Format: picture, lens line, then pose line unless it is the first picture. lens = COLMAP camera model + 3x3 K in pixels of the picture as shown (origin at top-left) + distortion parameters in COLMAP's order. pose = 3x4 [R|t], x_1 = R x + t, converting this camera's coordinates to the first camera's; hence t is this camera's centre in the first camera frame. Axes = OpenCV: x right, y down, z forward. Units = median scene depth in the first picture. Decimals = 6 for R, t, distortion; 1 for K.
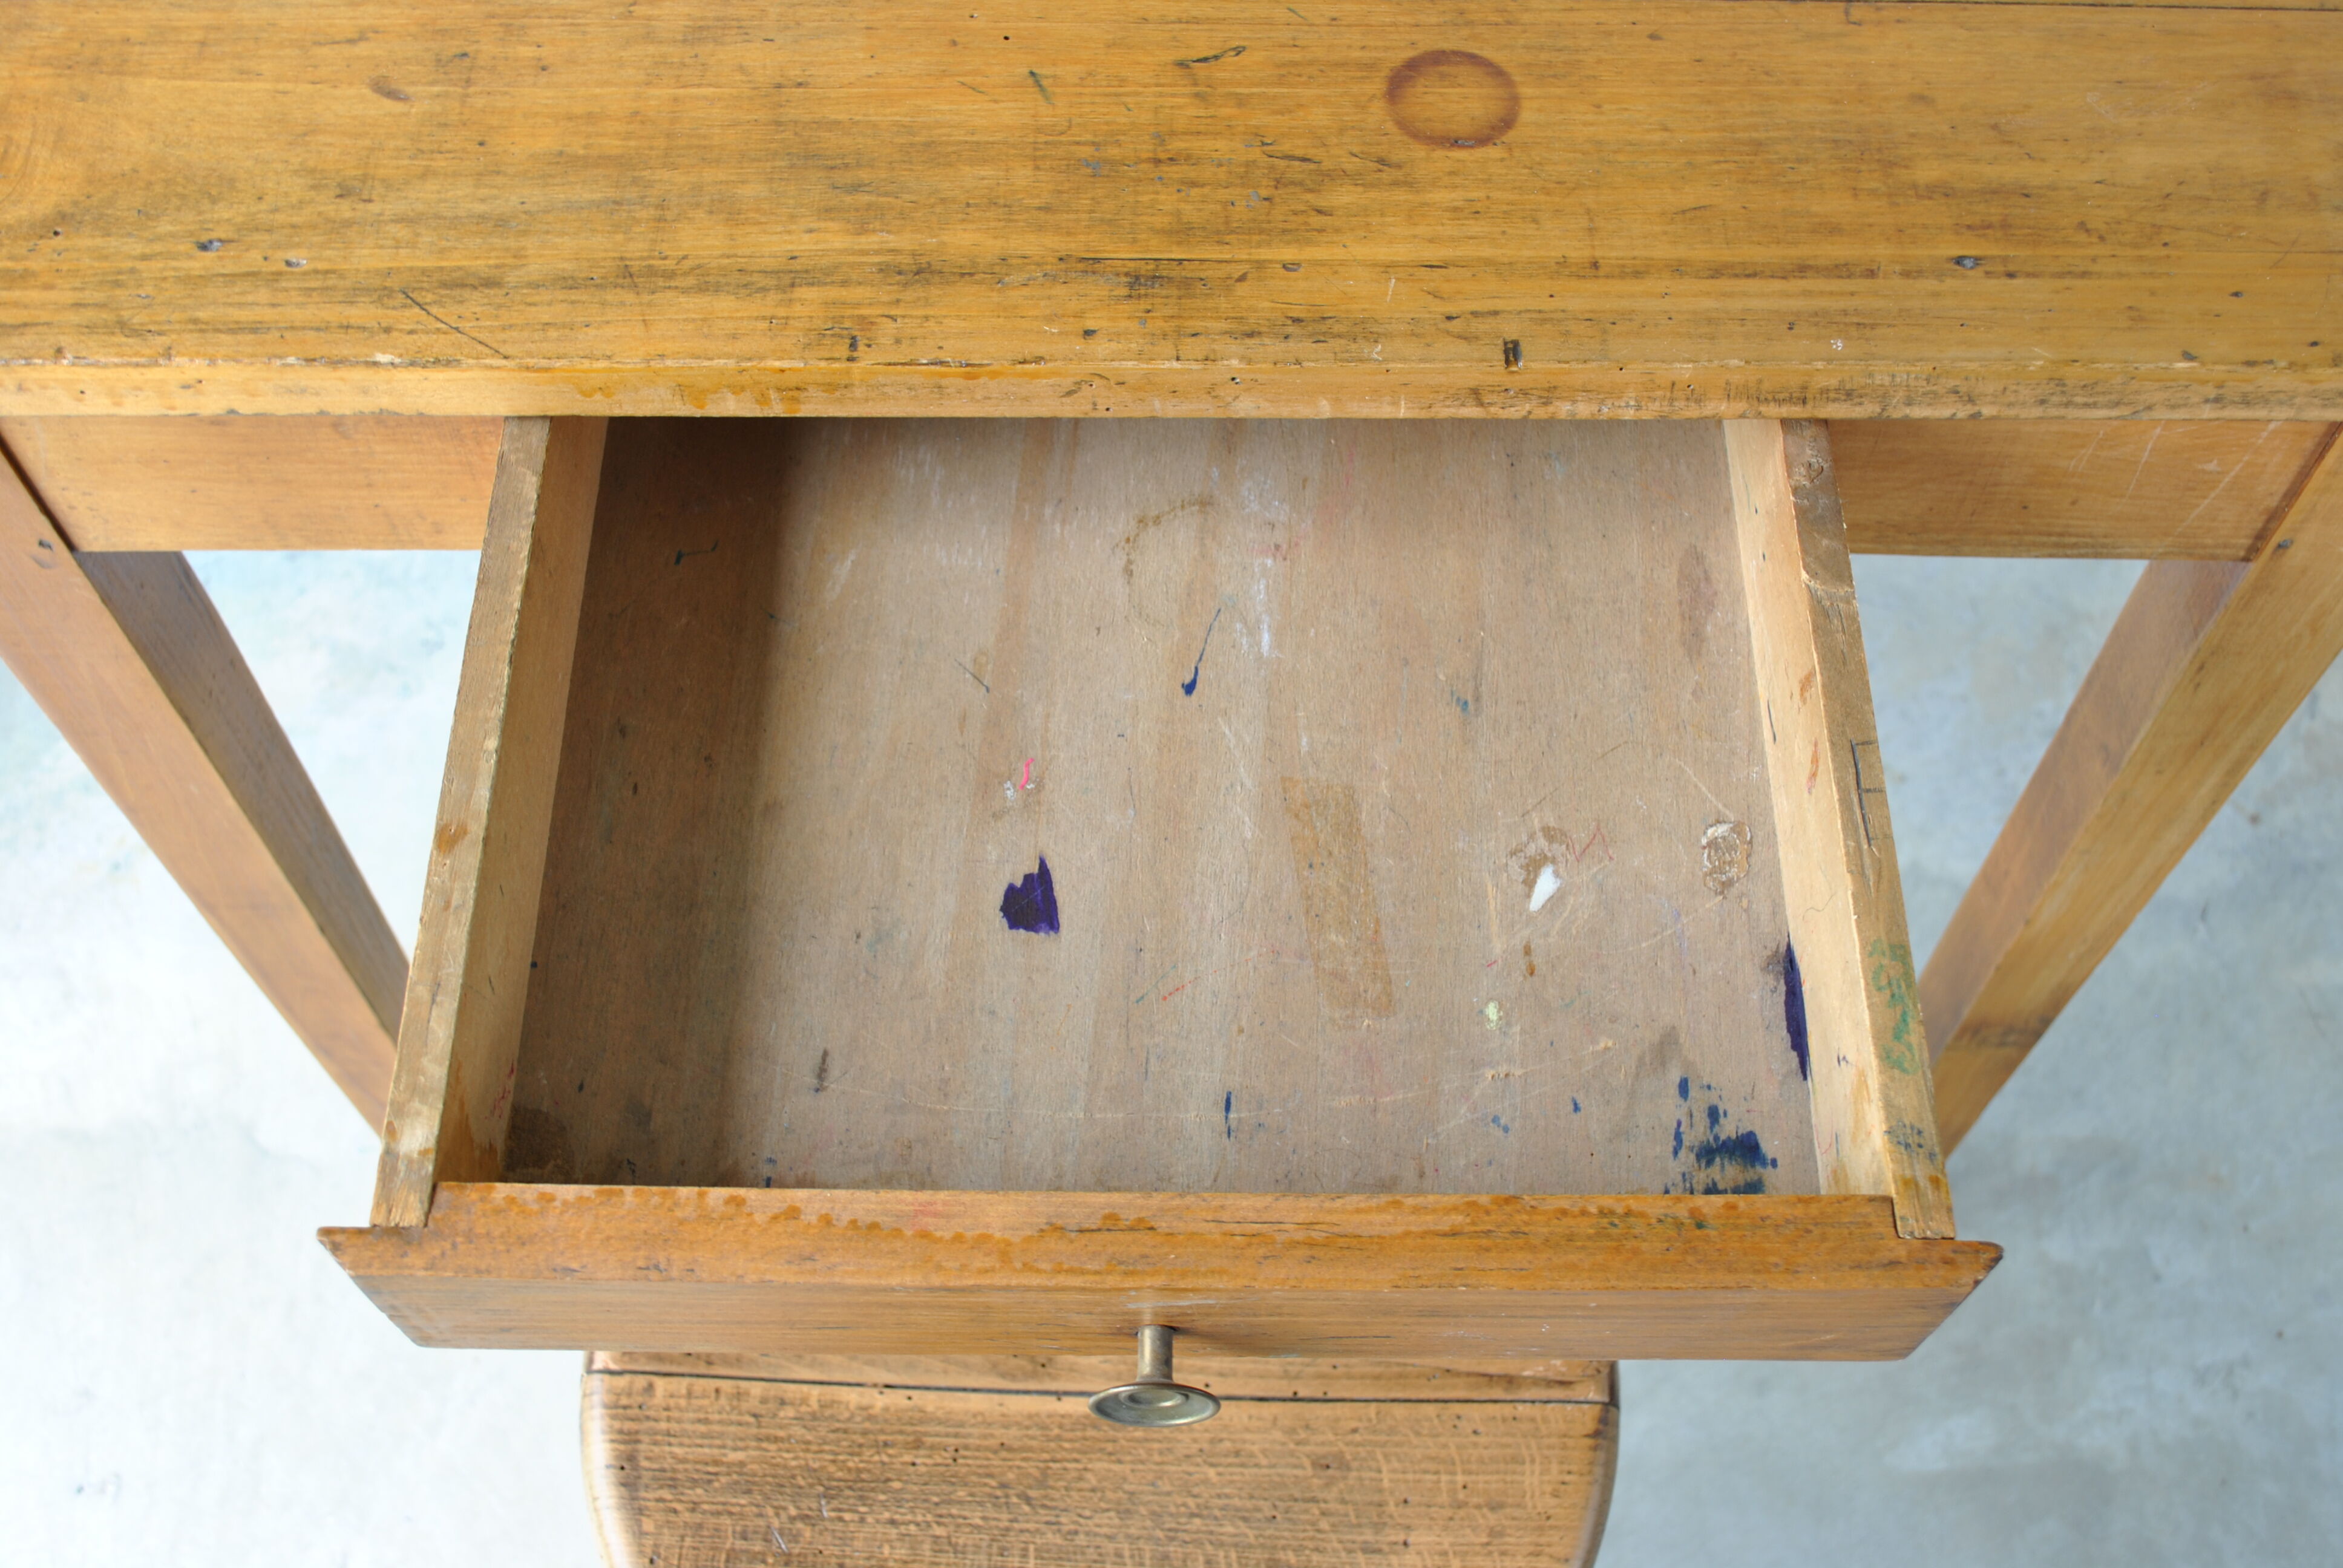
lens RADIAL K [[2373.8, 0, 1191.3], [0, 2373.8, 717.9], [0, 0, 1]] dist [-0.047970, 0.000000]
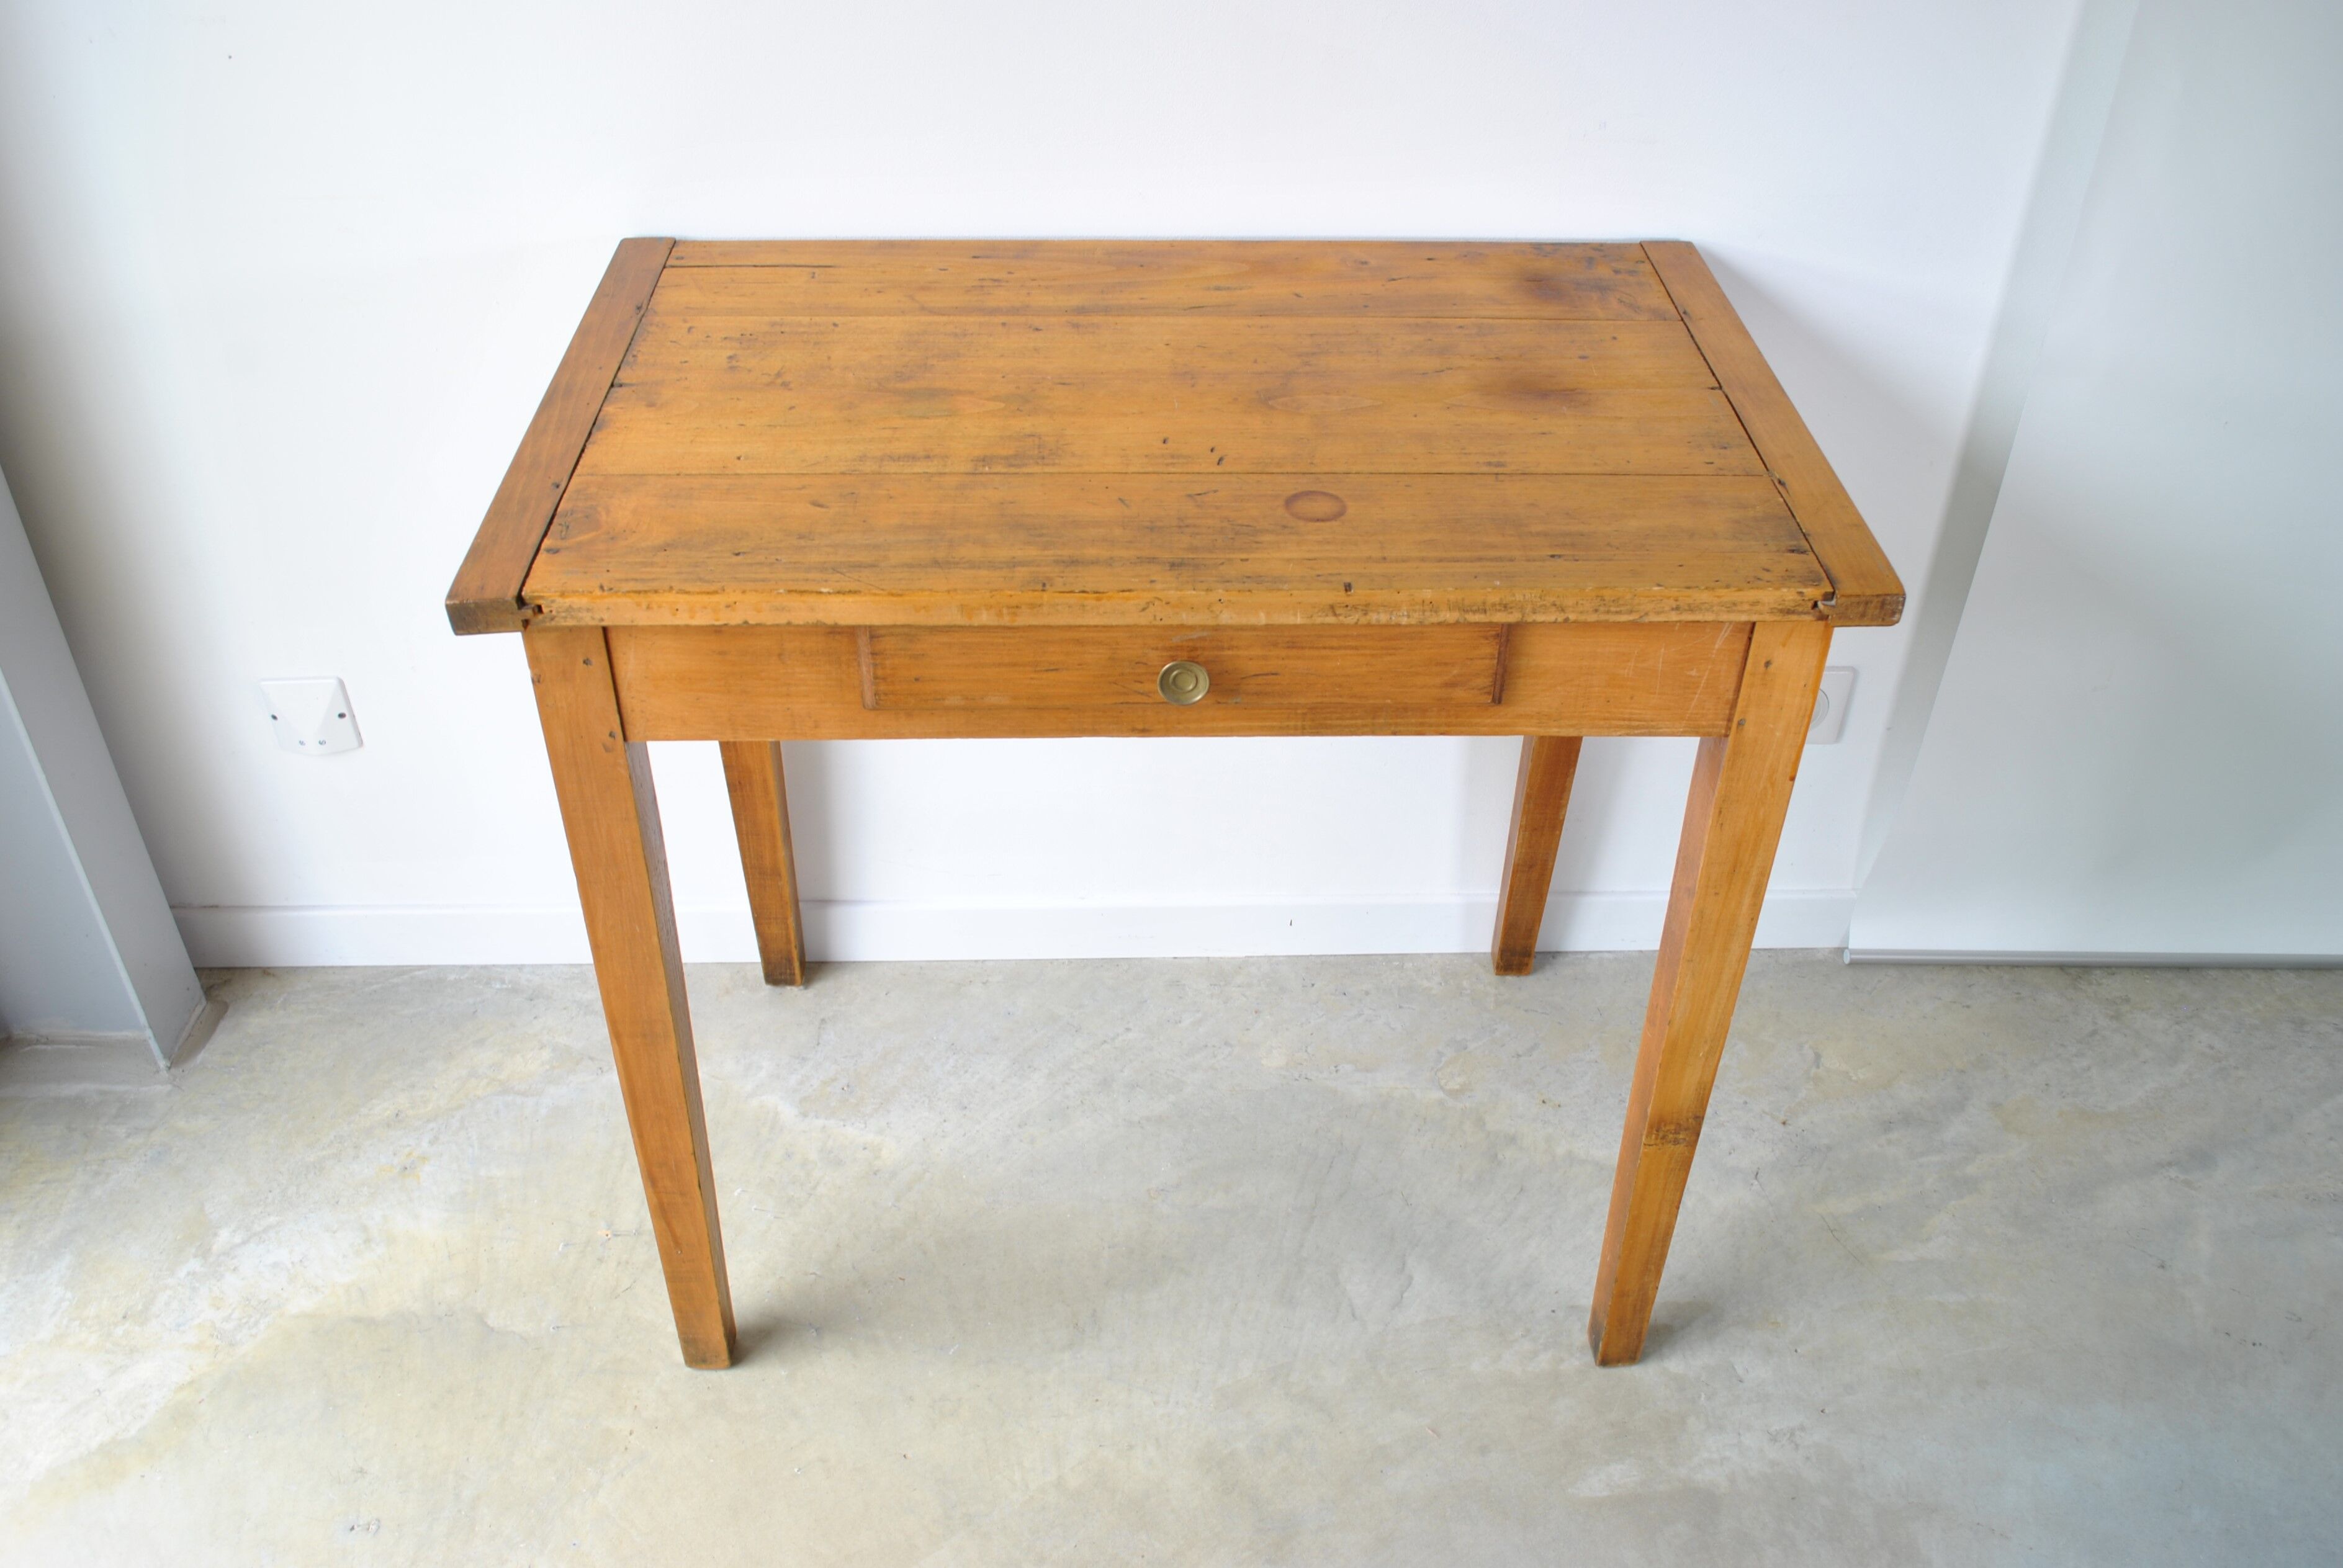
lens RADIAL K [[1903.1, 0, 1193.1], [0, 1903.1, 731.4], [0, 0, 1]] dist [-0.080671, -0.008451]
pose [[0.999226, -0.011320, 0.037662, -0.070364], [0.025267, 0.918662, -0.394236, 0.623976], [-0.030136, 0.394883, 0.918237, -0.519694]]
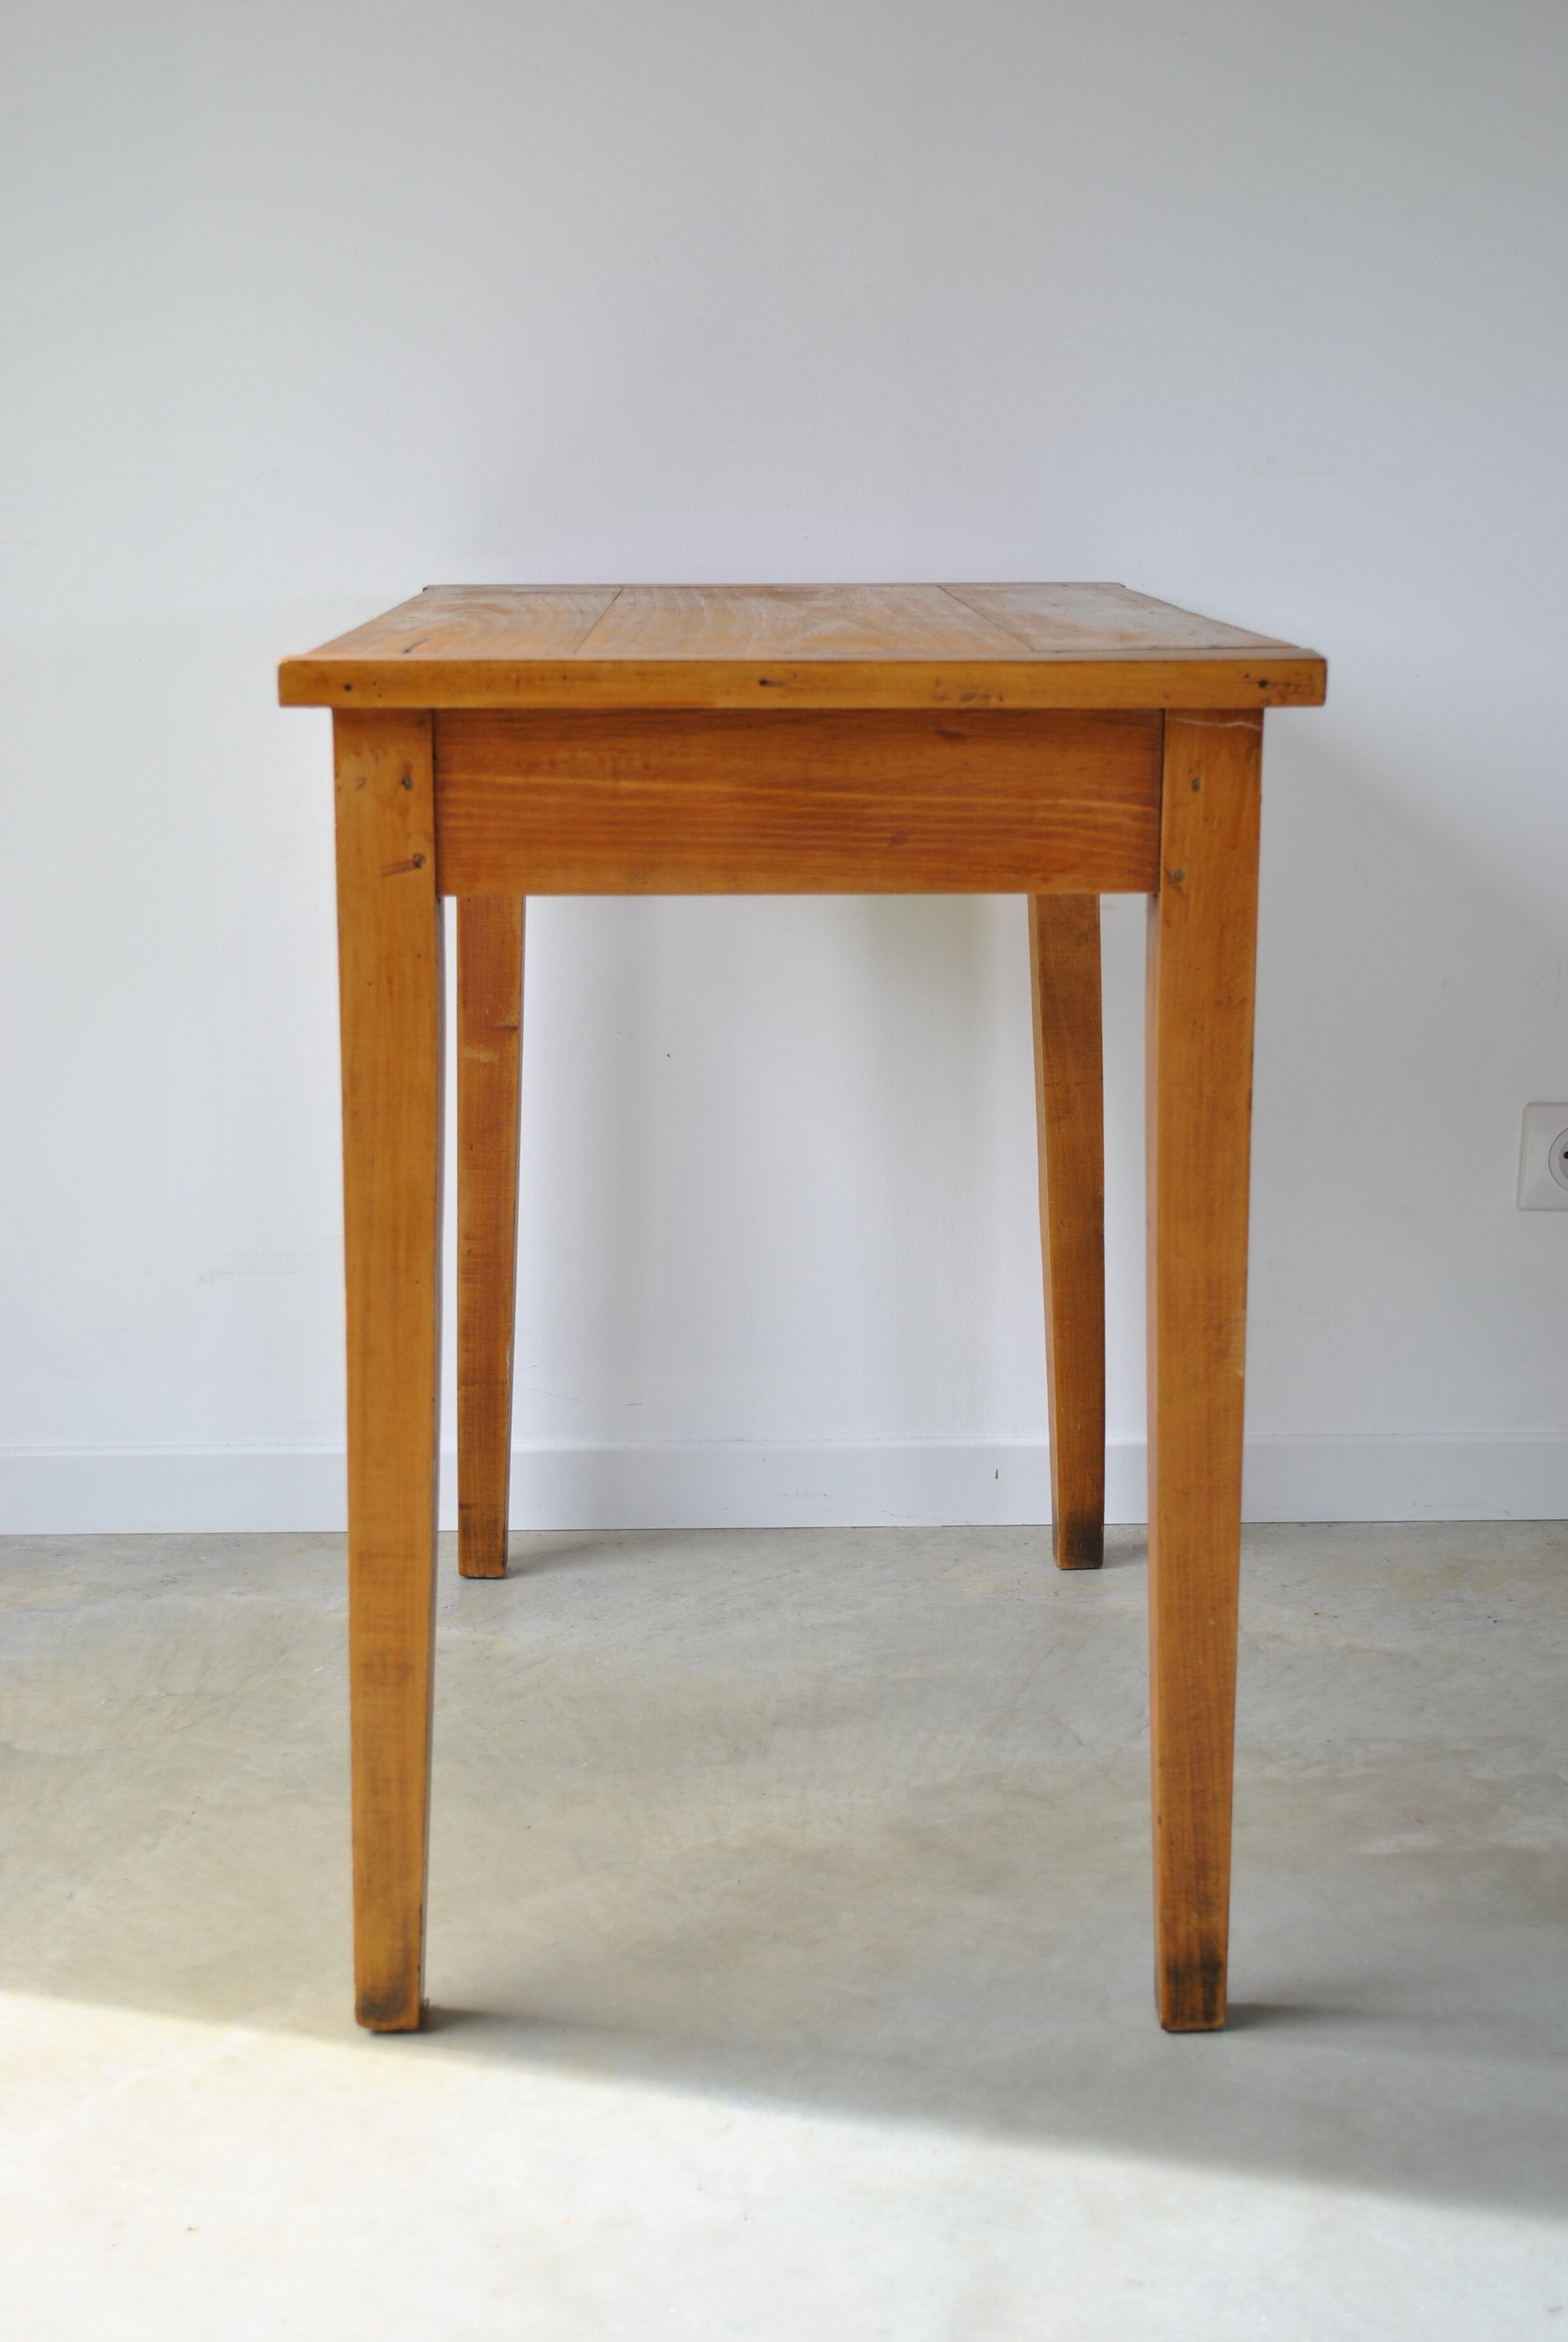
lens RADIAL K [[3089.8, 0, 755.2], [0, 3089.8, 1125.4], [0, 0, 1]] dist [-0.018294, 0.000000]
pose [[0.999920, -0.012418, 0.002220, -0.118158], [0.010115, 0.684167, -0.729255, 2.275168], [0.007537, 0.729220, 0.684238, -0.670624]]
